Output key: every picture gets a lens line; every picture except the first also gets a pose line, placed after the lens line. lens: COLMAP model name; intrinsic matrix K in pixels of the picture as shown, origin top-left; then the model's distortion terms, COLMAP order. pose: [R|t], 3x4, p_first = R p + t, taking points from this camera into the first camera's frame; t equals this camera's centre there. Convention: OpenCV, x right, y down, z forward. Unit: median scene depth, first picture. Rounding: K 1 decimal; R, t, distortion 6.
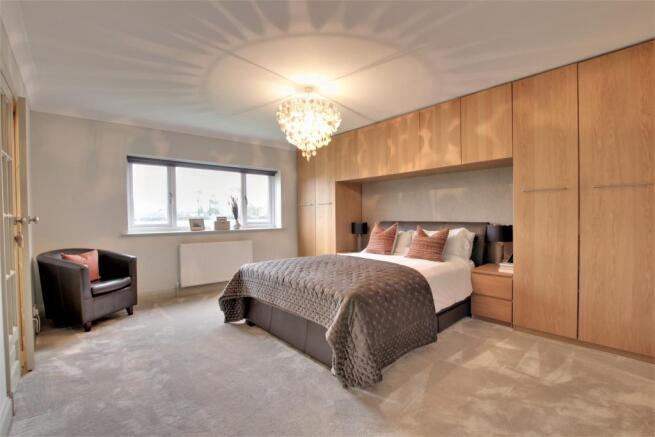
lens RADIAL K [[302.8, 0, 328.8], [0, 302.8, 222.6], [0, 0, 1]] dist [-0.024664, 0.000327]
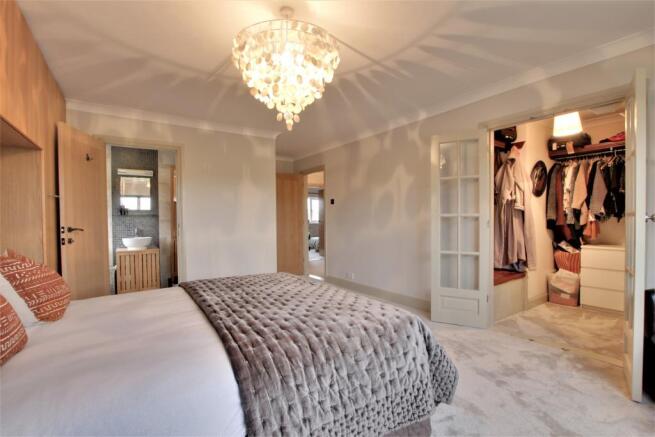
lens RADIAL K [[302.8, 0, 328.8], [0, 302.8, 222.6], [0, 0, 1]] dist [-0.024664, 0.000327]
pose [[-0.993544, 0.014600, 0.112504, -0.176186], [0.018628, 0.999220, 0.034833, -0.029424], [-0.111908, 0.036704, -0.993041, 1.326809]]
